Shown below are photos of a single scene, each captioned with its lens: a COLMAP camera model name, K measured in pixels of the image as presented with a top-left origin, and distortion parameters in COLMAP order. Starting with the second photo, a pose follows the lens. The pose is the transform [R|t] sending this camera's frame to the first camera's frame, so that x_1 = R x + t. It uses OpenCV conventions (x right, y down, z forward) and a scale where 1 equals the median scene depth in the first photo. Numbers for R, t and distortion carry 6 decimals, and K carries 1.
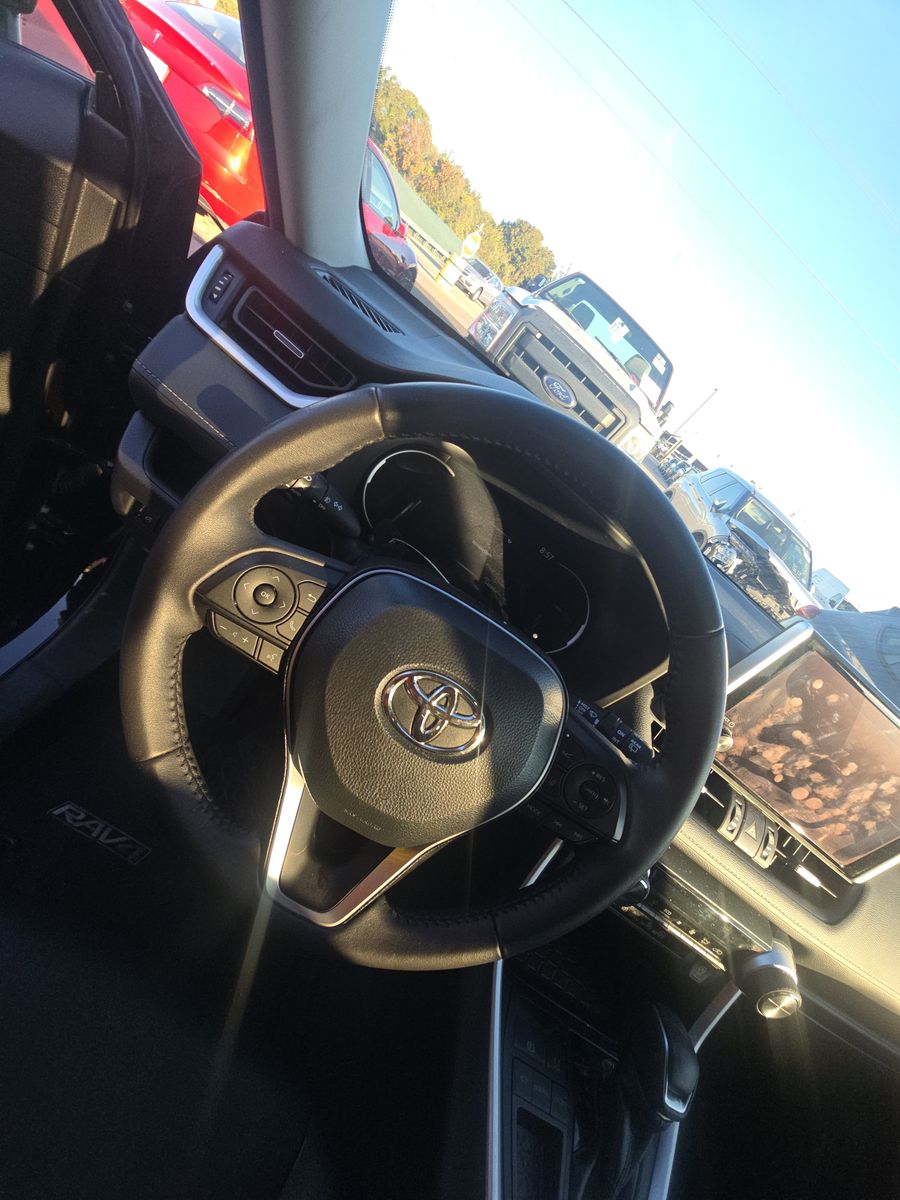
lens RADIAL K [[486.9, 0, 444.6], [0, 486.9, 604.6], [0, 0, 1]] dist [0.006177, -0.005581]
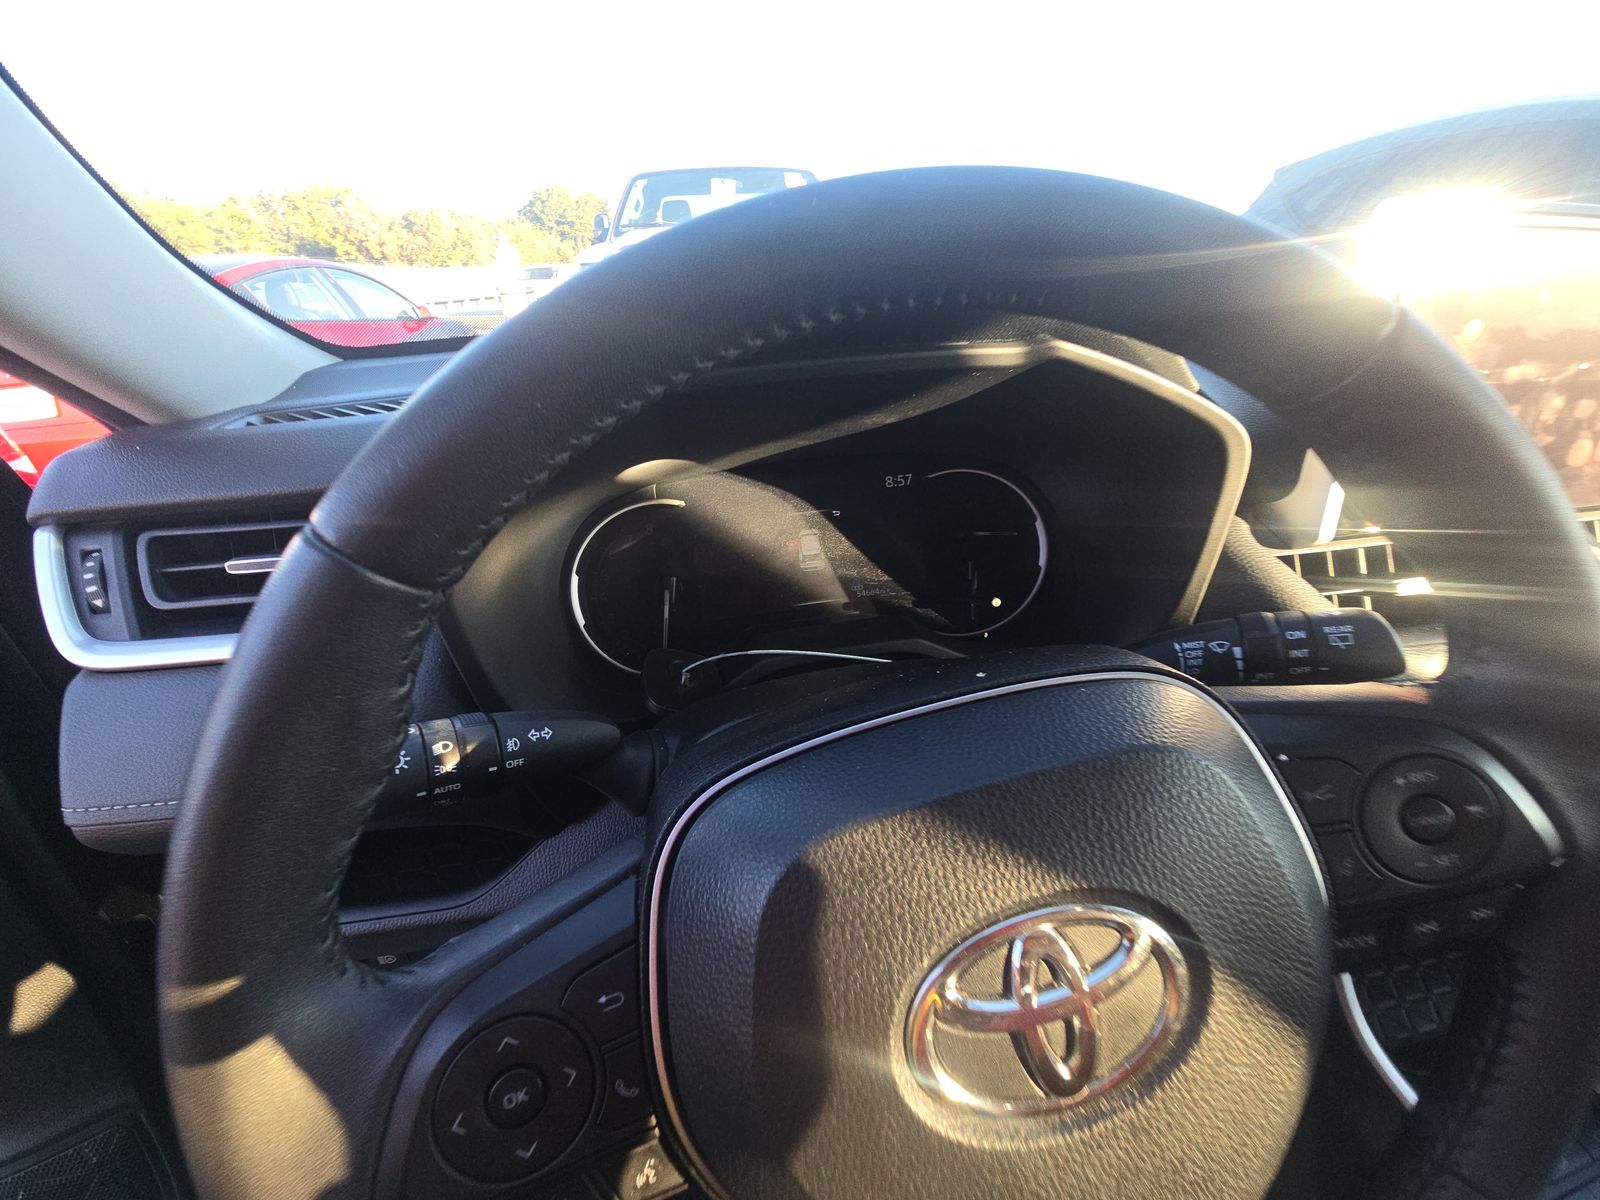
lens RADIAL K [[649.2, 0, 808.7], [0, 649.2, 620.7], [0, 0, 1]] dist [0.006177, -0.005581]
pose [[0.697383, -0.716378, -0.021439, 0.043868], [0.716176, 0.697705, -0.017322, -0.062871], [0.027368, -0.003274, 0.999620, 0.290192]]
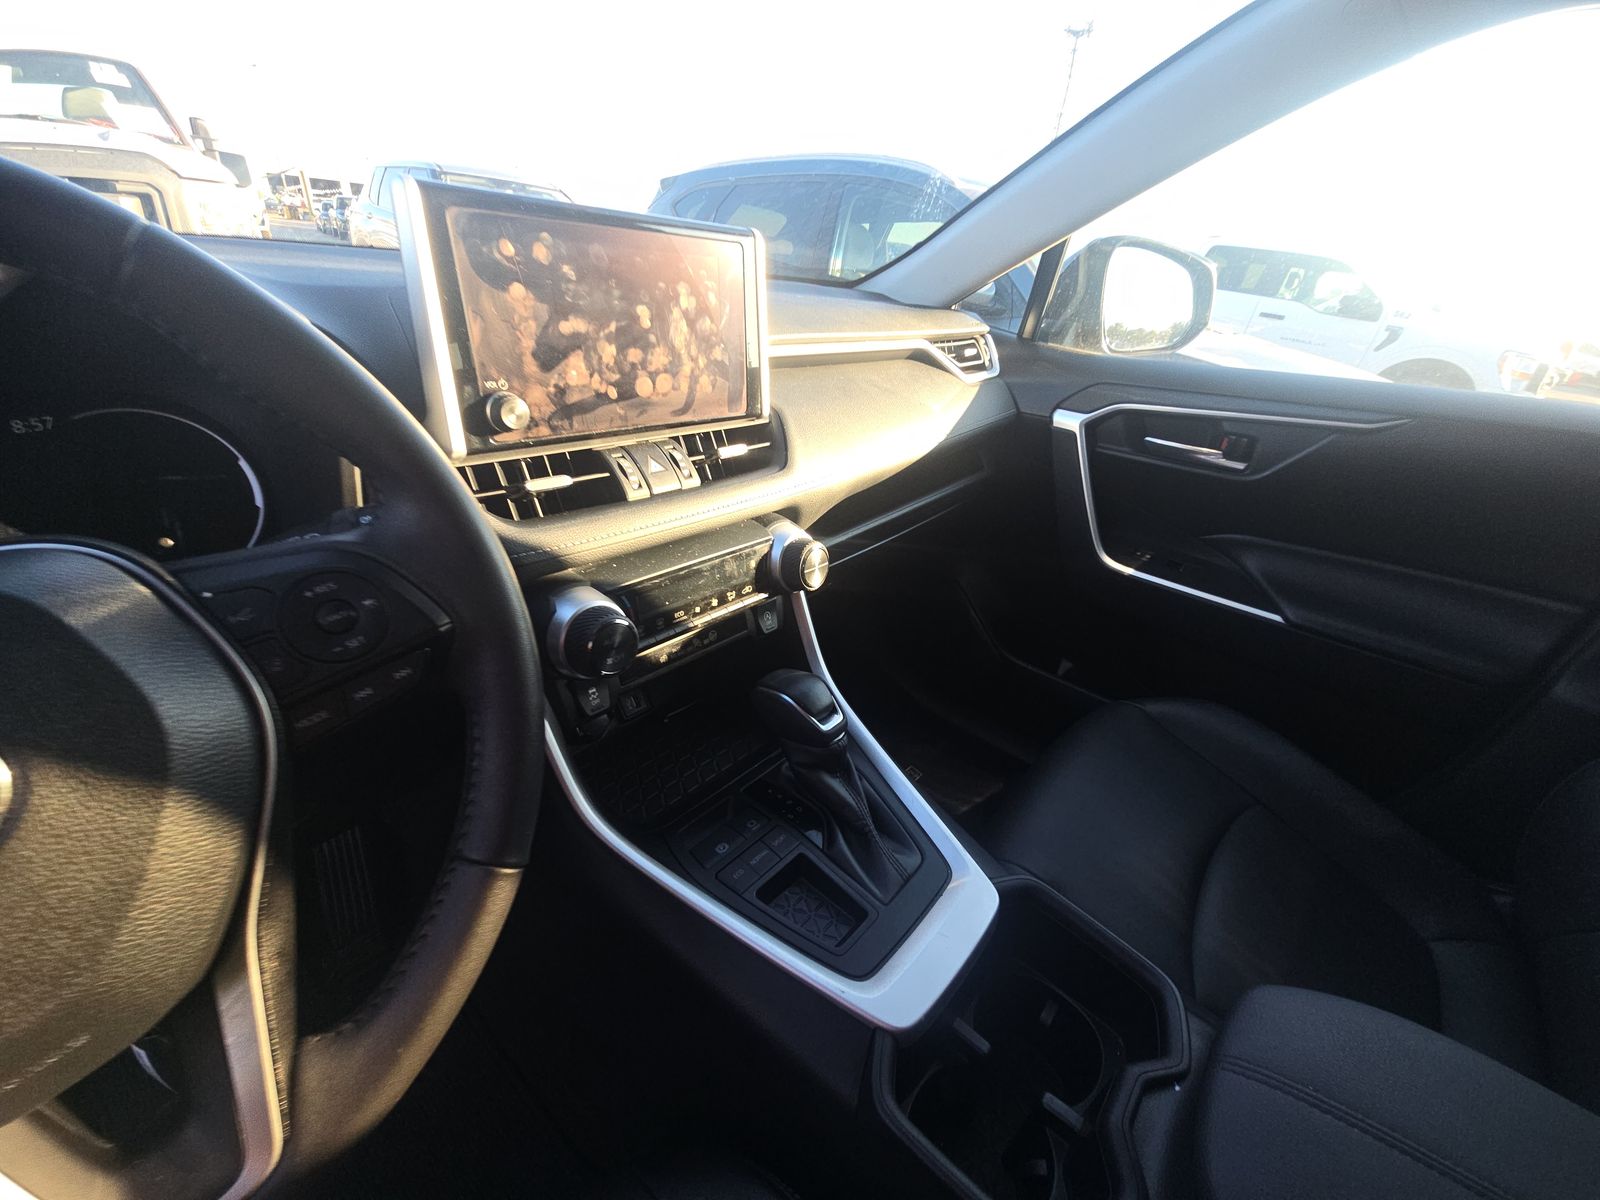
lens RADIAL K [[649.2, 0, 799.7], [0, 649.2, 616.6], [0, 0, 1]] dist [0.006177, -0.005581]
pose [[0.411610, -0.842560, 0.347374, 0.167681], [0.686222, 0.537358, 0.490251, 0.247657], [-0.599731, 0.036583, 0.799365, 0.045390]]
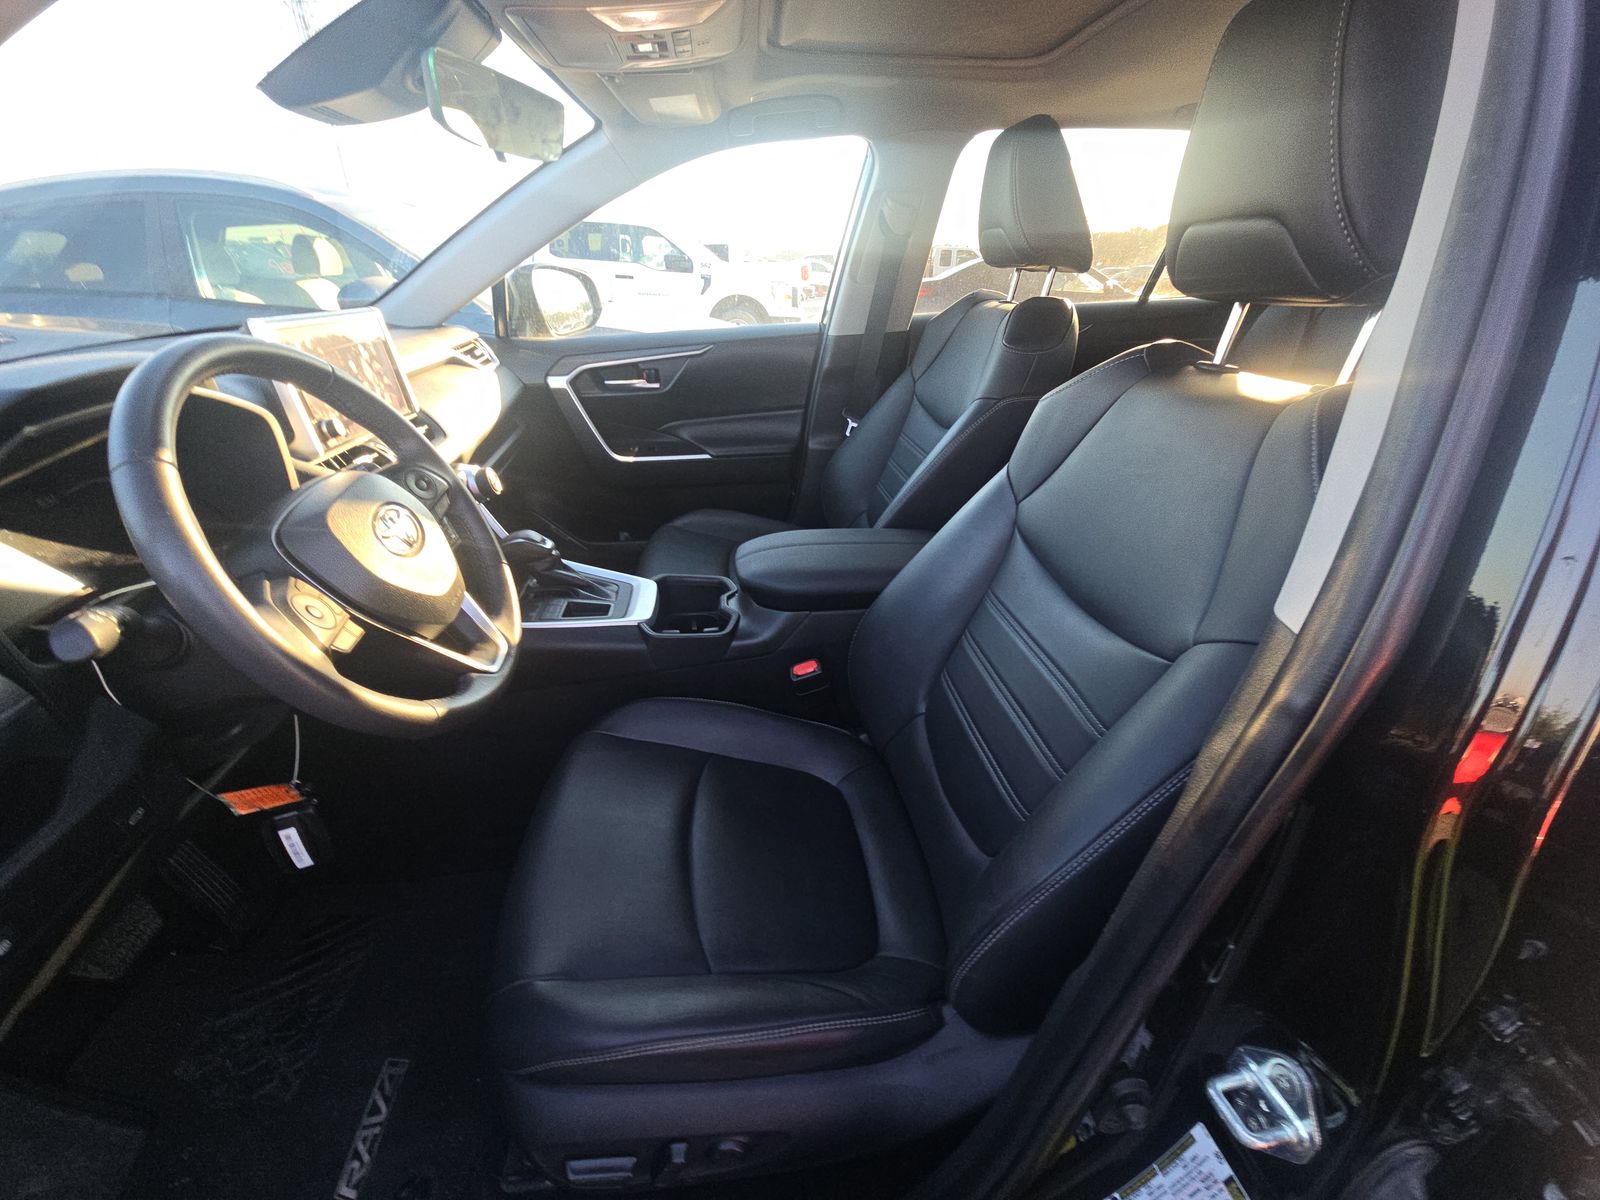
lens RADIAL K [[649.2, 0, 798.1], [0, 649.2, 613.1], [0, 0, 1]] dist [0.006177, -0.005581]
pose [[-0.276528, -0.886029, 0.372135, -0.834254], [0.384595, 0.252840, 0.887783, -0.645088], [-0.880692, 0.388618, 0.270845, -0.349787]]
